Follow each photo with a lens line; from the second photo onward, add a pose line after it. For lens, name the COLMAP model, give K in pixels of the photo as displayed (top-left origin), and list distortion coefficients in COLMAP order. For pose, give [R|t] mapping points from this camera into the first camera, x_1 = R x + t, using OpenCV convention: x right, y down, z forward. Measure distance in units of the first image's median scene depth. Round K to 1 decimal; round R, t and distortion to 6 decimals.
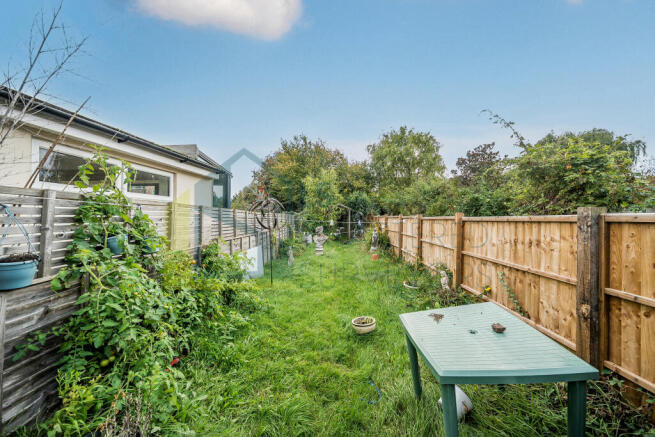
lens RADIAL K [[253.7, 0, 329.4], [0, 253.7, 219.7], [0, 0, 1]] dist [-0.001428, 0.000106]
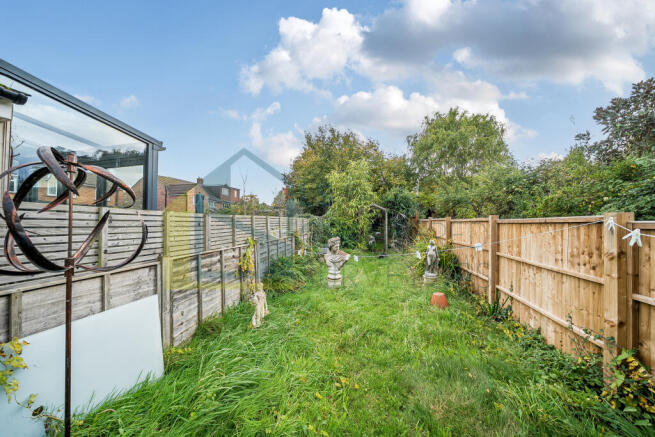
lens RADIAL K [[231.8, 0, 324.3], [0, 231.8, 221.2], [0, 0, 1]] dist [-0.001113, -0.000029]
pose [[0.983368, -0.008347, -0.181434, 0.018819], [0.006977, 0.999942, -0.008184, -0.004084], [0.181492, 0.006782, 0.983369, 0.239086]]
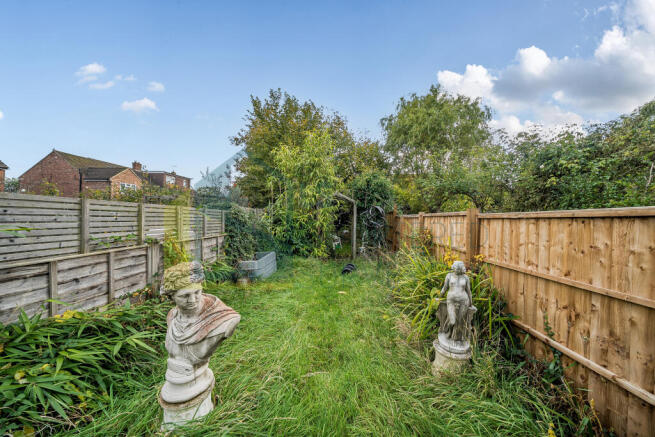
lens RADIAL K [[231.8, 0, 325.9], [0, 231.8, 221.1], [0, 0, 1]] dist [-0.001113, -0.000029]
pose [[0.998734, 0.007836, -0.049682, 0.035864], [-0.007481, 0.999945, 0.007334, -0.003351], [0.049737, -0.006953, 0.998738, 0.426520]]
